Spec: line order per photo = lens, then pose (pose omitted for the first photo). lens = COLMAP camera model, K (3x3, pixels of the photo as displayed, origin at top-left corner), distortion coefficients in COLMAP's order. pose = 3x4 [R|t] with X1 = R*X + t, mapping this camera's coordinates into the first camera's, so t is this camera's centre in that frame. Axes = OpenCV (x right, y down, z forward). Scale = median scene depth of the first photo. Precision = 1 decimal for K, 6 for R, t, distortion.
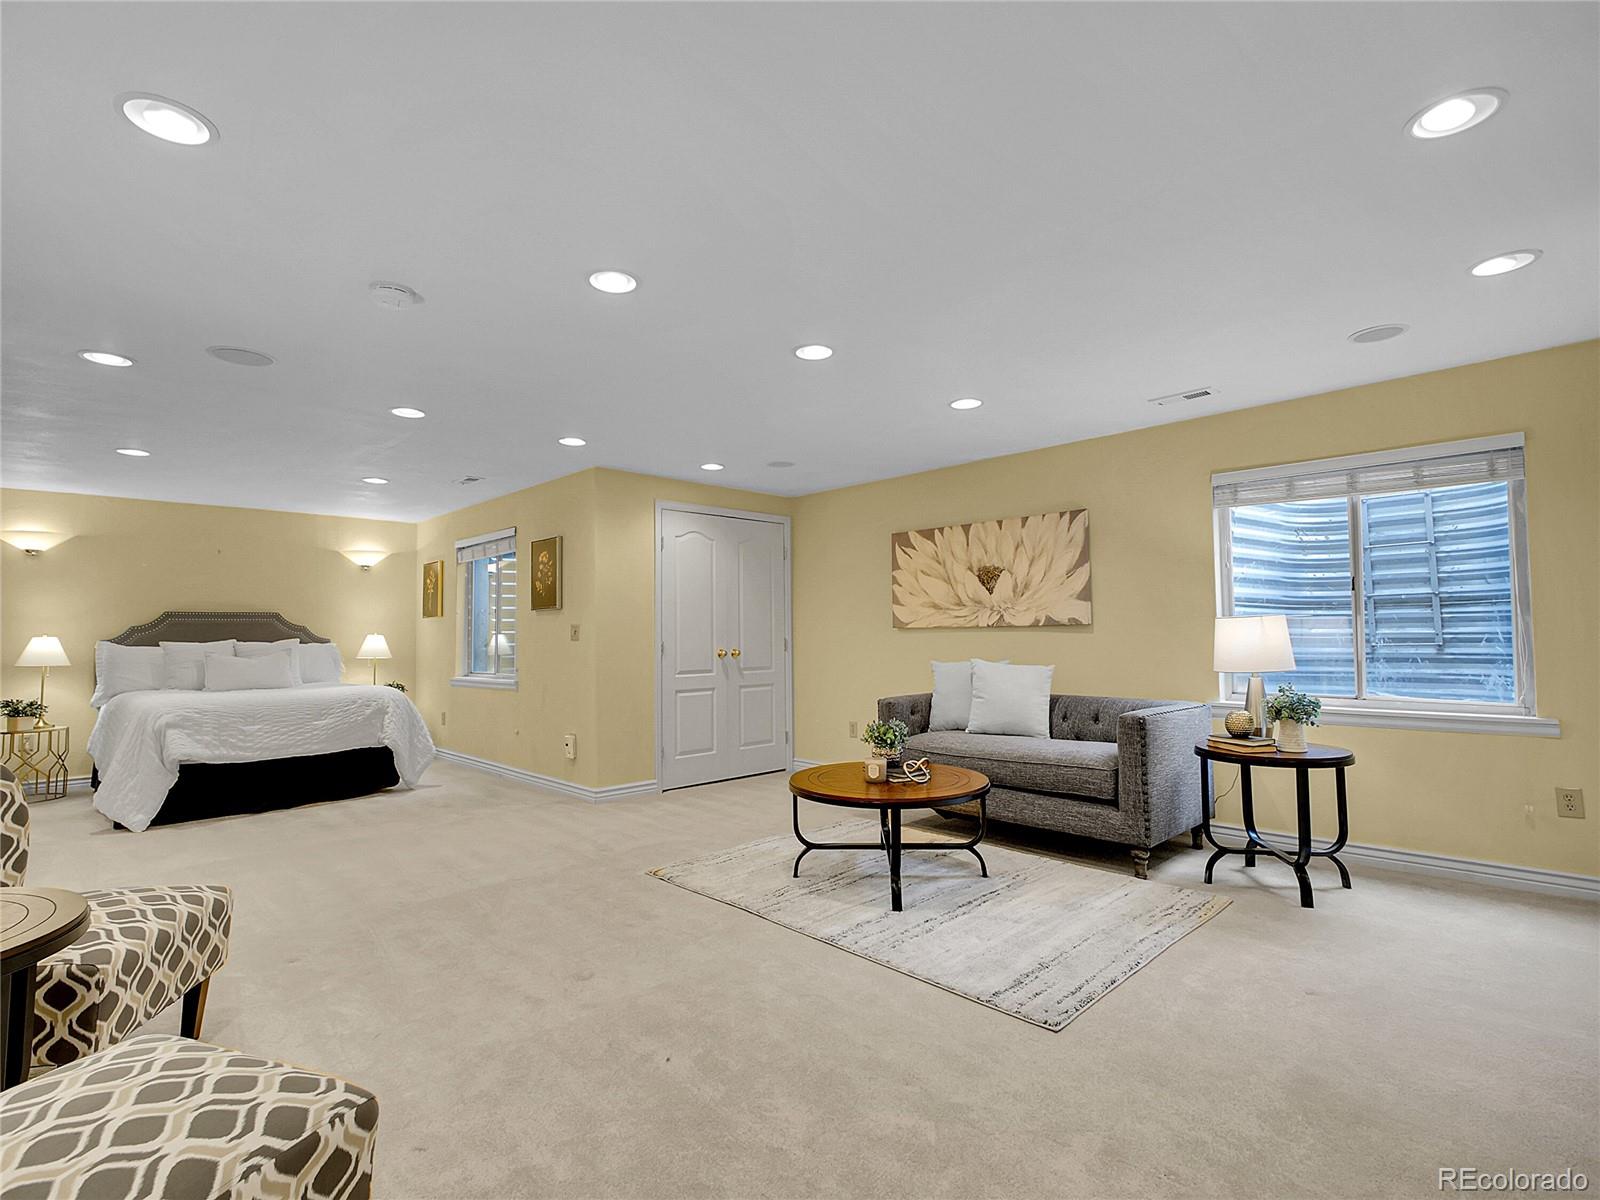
lens RADIAL K [[779.2, 0, 801.1], [0, 779.2, 594.9], [0, 0, 1]] dist [0.000726, 0.000175]
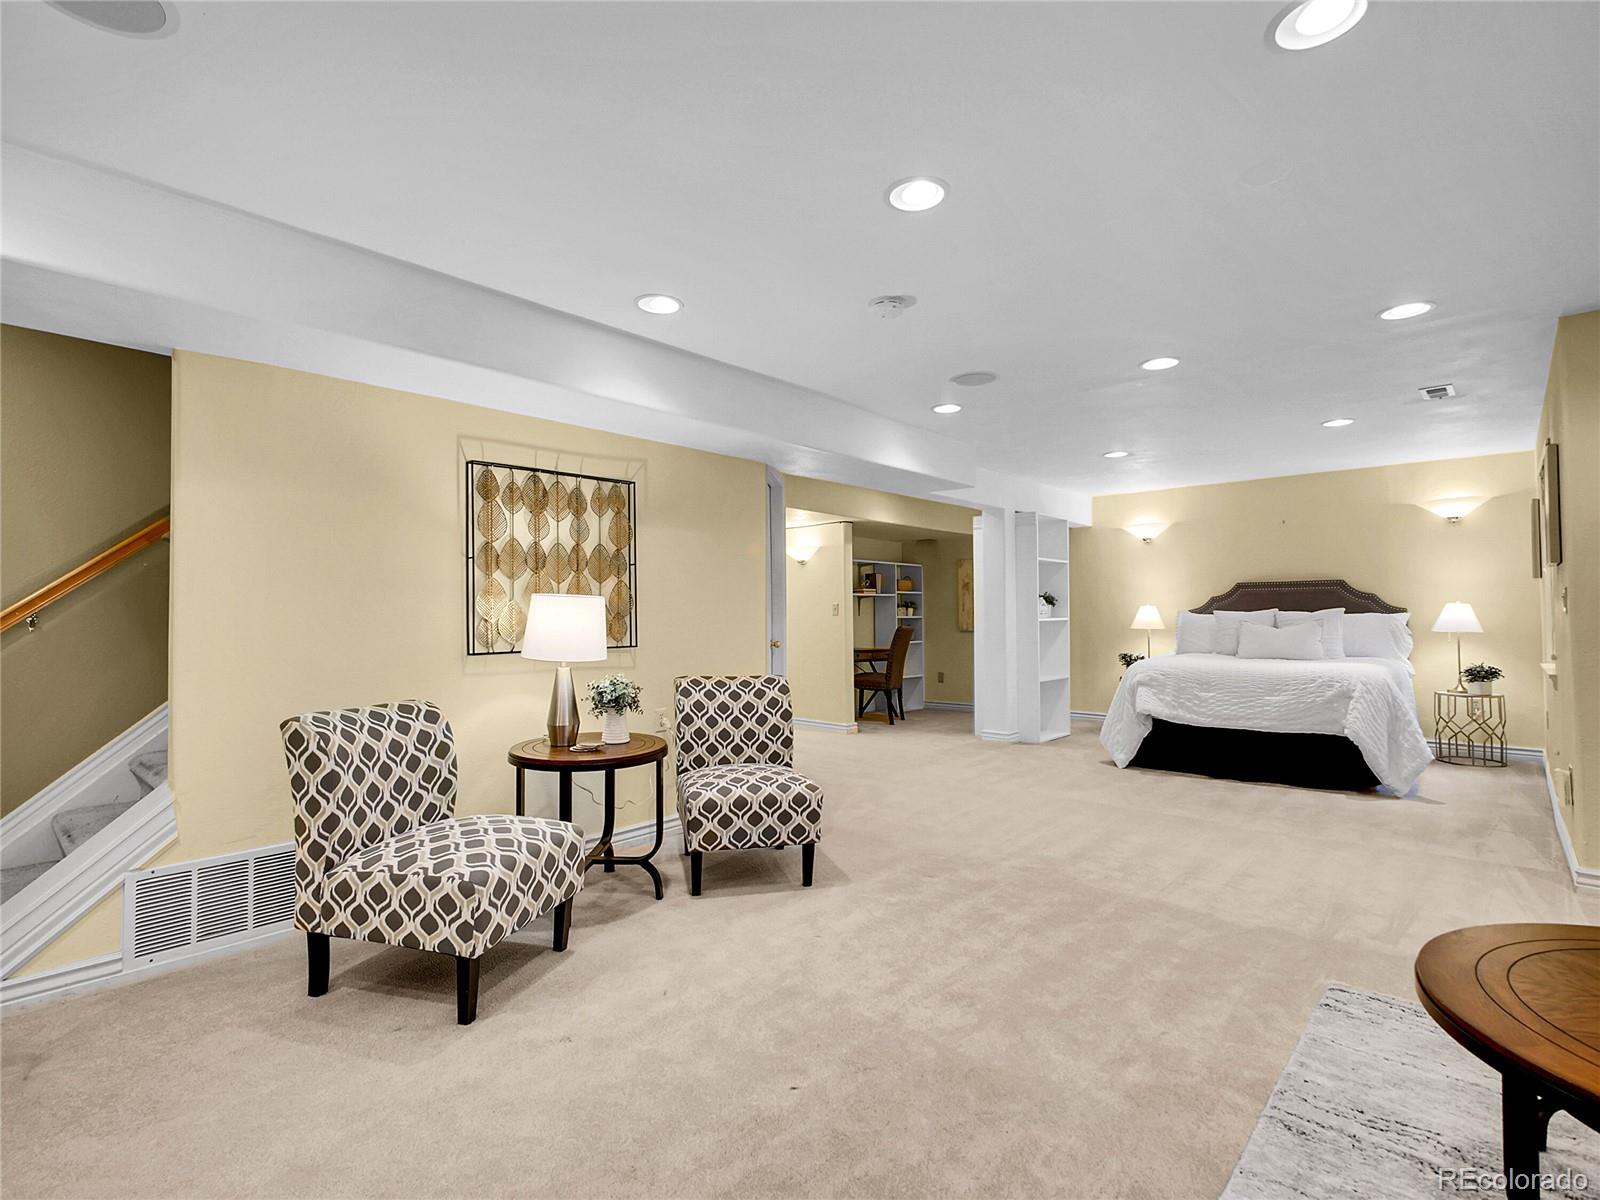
lens RADIAL K [[779.2, 0, 801.1], [0, 779.2, 594.9], [0, 0, 1]] dist [0.000726, 0.000175]
pose [[0.062745, -0.011313, -0.997965, 0.267008], [0.056374, 0.998379, -0.007773, 0.013864], [0.996436, -0.055771, 0.063281, 0.360039]]
